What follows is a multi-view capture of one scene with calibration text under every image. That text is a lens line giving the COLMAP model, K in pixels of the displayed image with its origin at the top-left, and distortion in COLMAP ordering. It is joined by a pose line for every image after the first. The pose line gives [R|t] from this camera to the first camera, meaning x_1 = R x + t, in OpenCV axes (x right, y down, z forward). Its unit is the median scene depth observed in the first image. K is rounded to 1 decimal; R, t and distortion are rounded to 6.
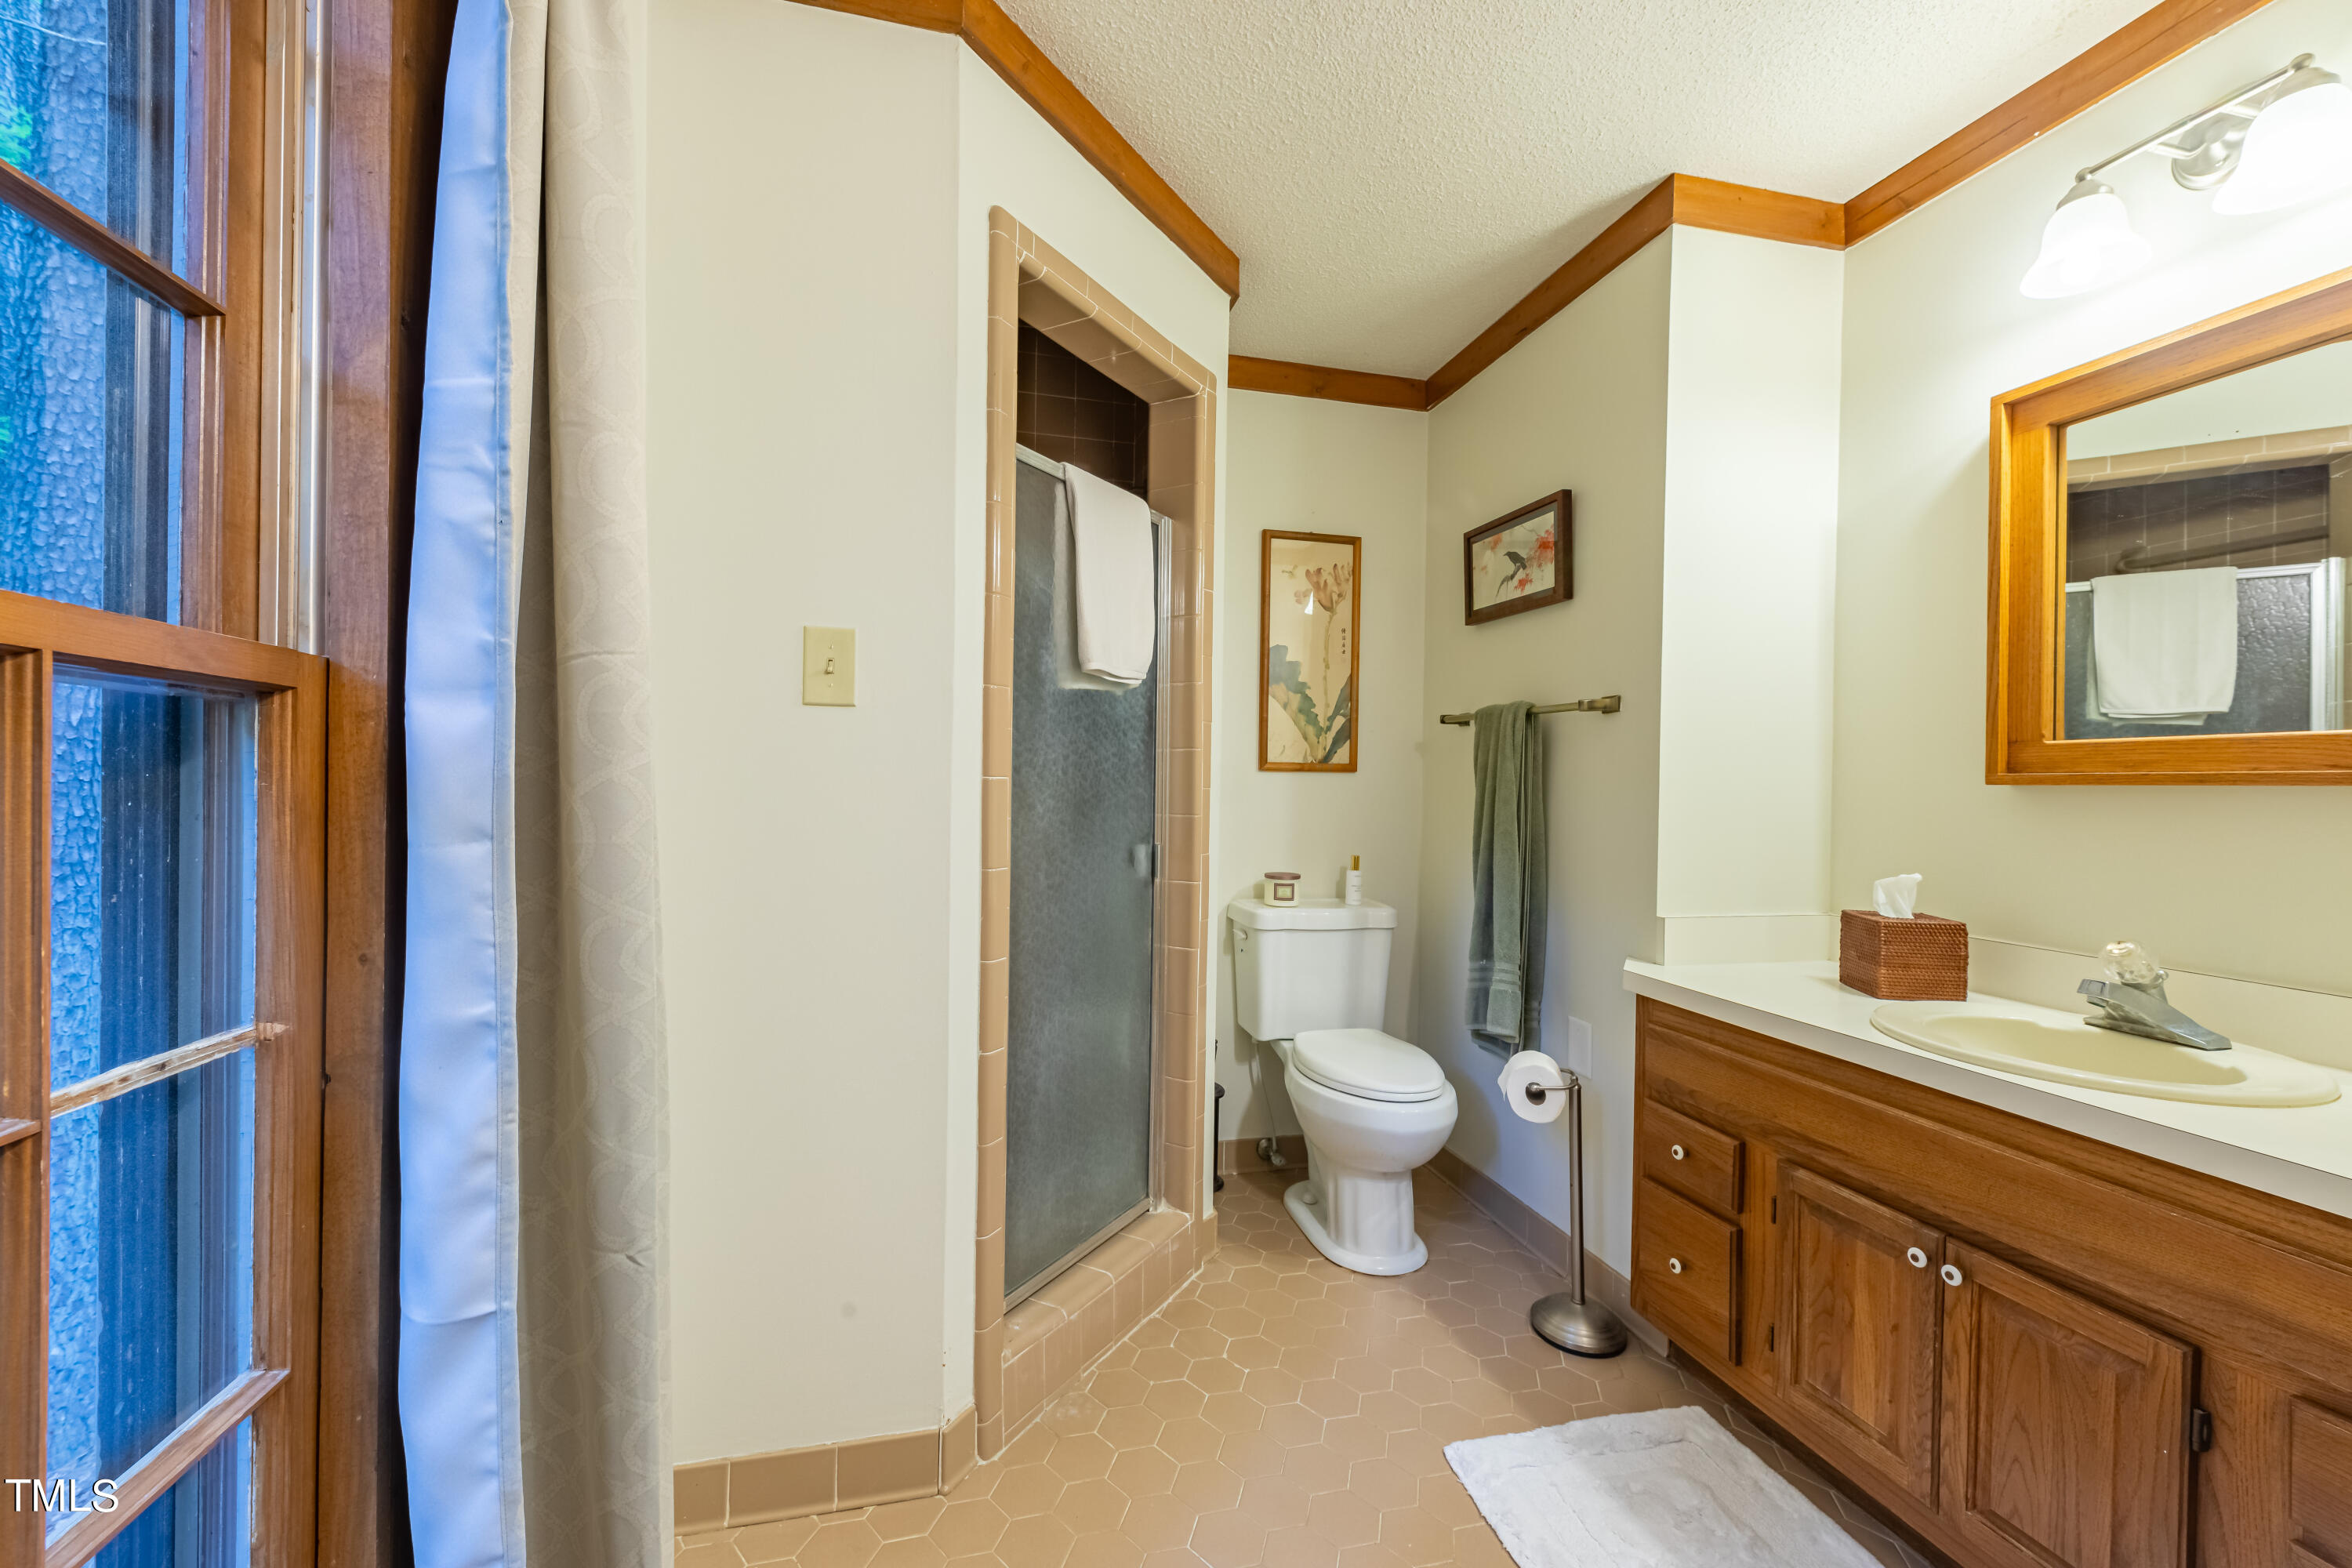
lens RADIAL K [[930.2, 0, 1172.0], [0, 930.2, 789.6], [0, 0, 1]] dist [0.010928, -0.000666]
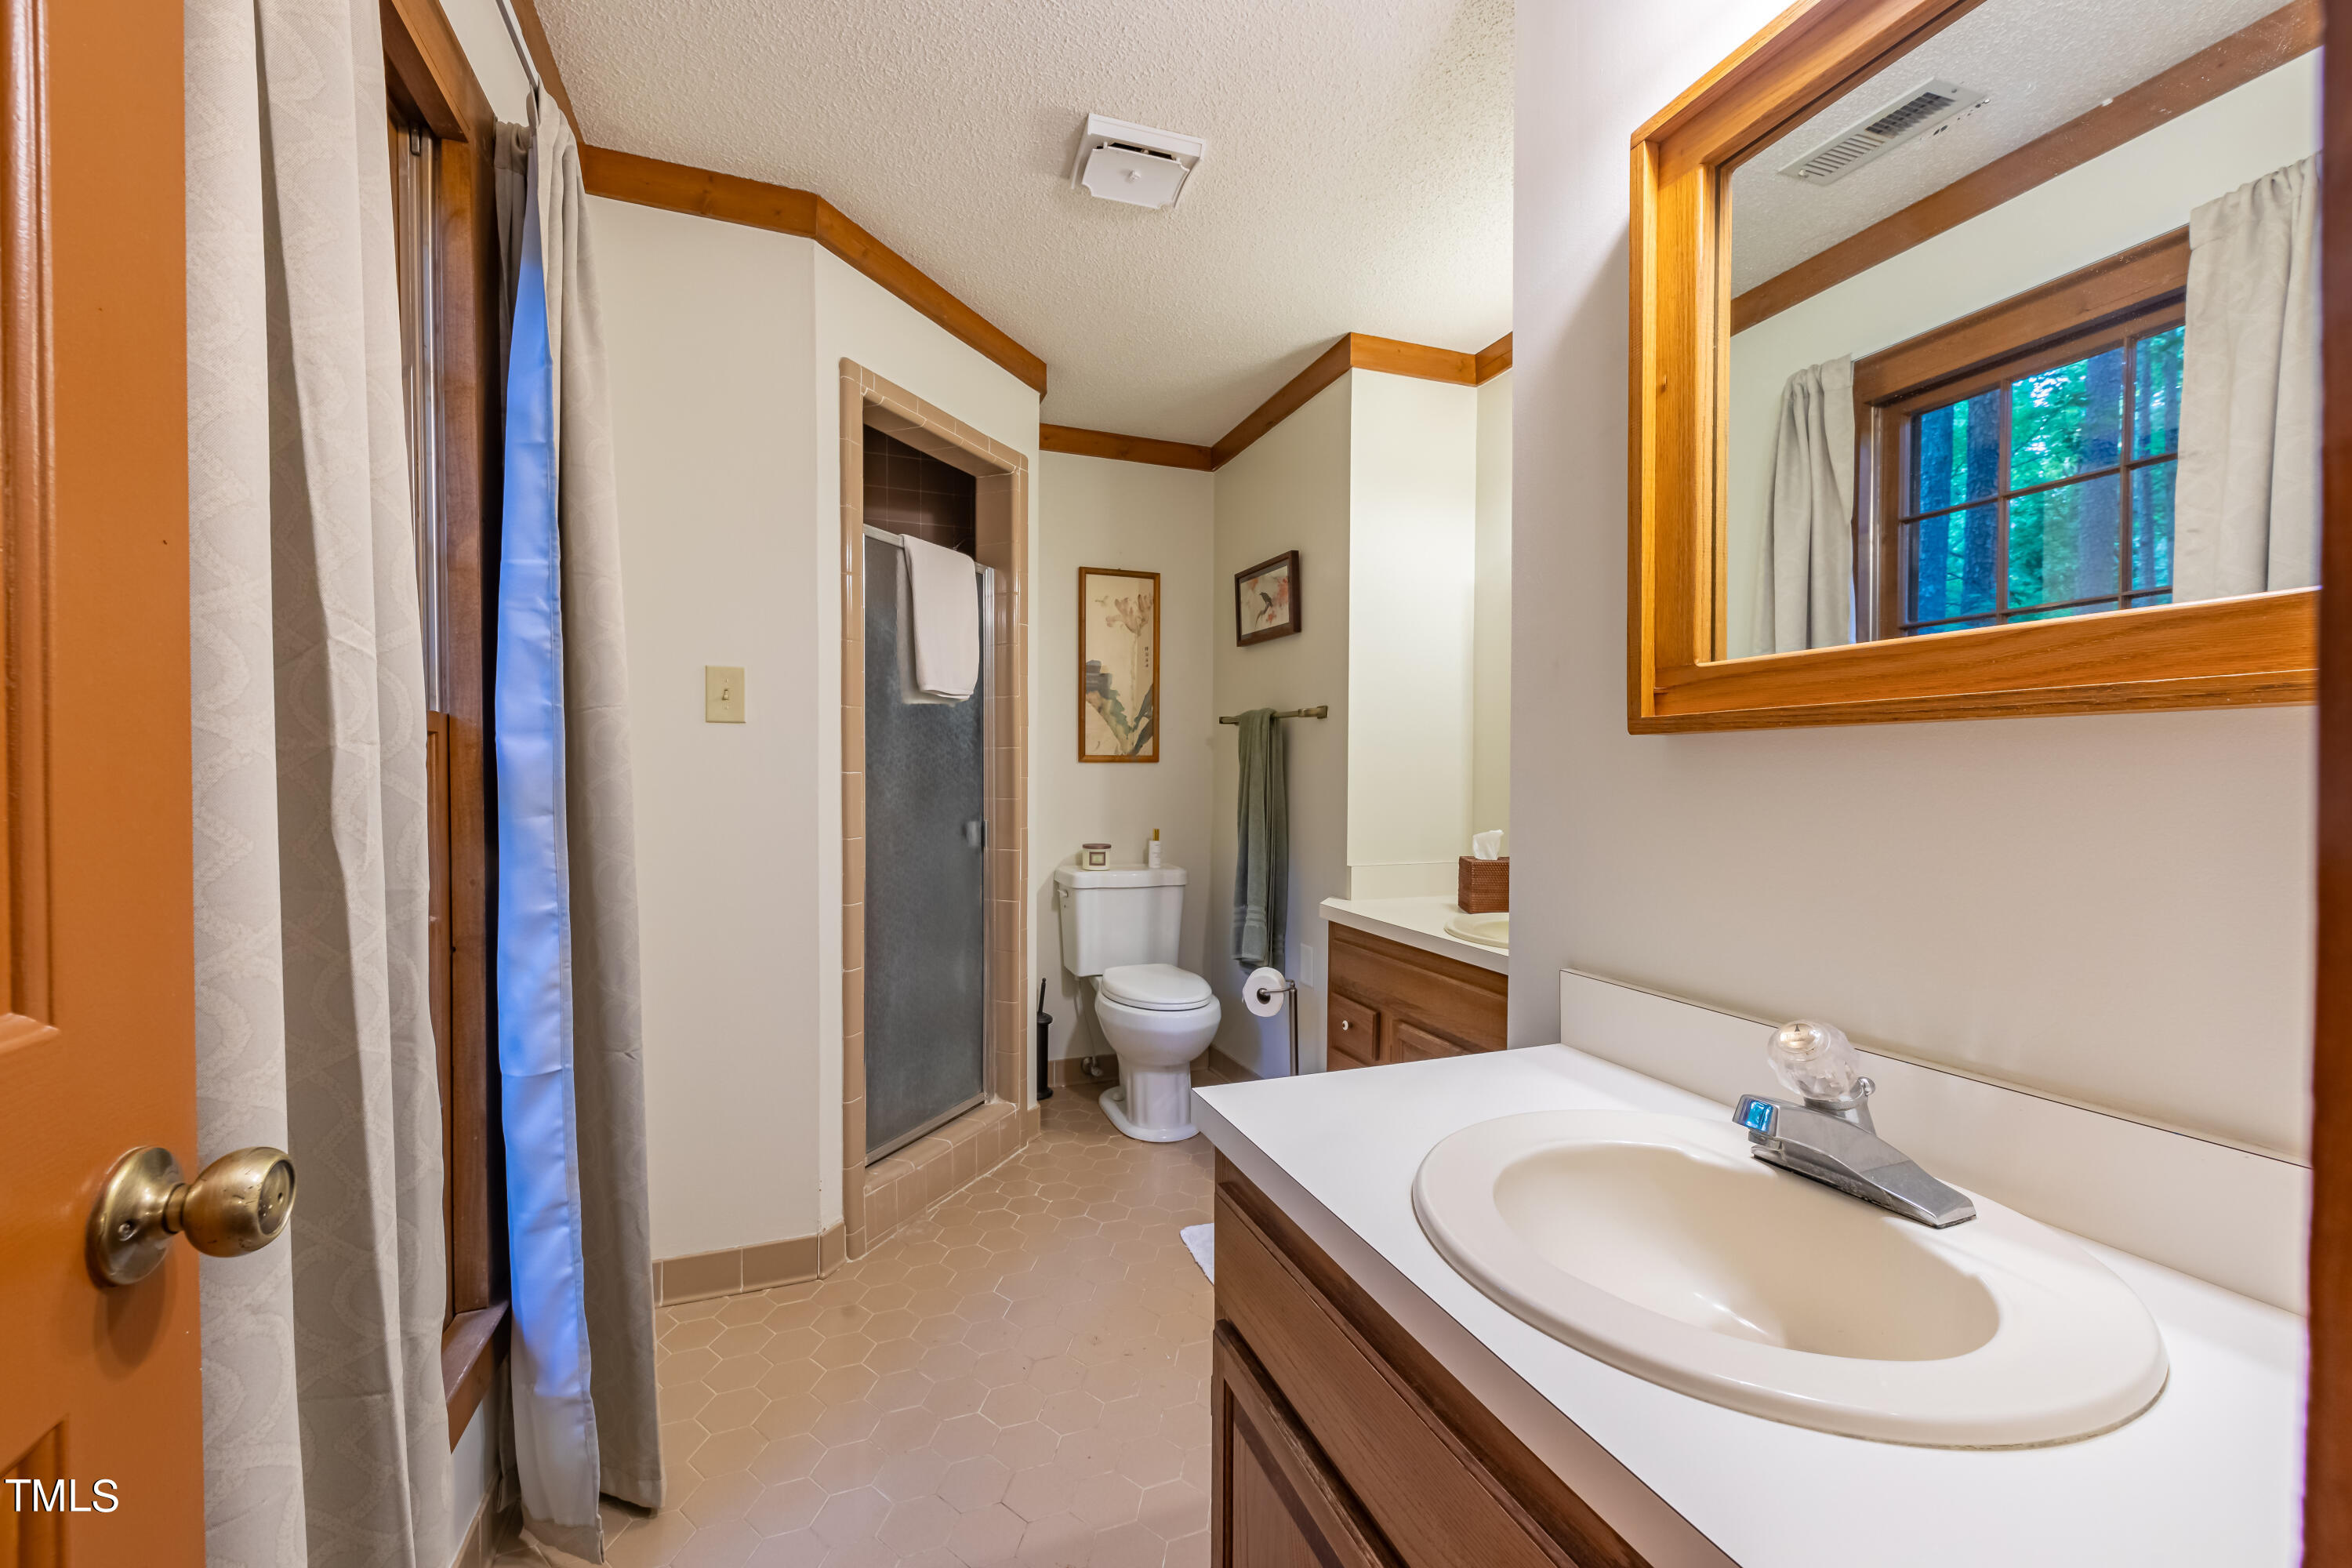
lens RADIAL K [[930.2, 0, 1172.0], [0, 930.2, 789.6], [0, 0, 1]] dist [0.010928, -0.000666]
pose [[0.992408, -0.014087, 0.122179, 0.091549], [0.012207, 0.999795, 0.016125, -0.003159], [-0.122381, -0.014511, 0.992377, -0.348451]]
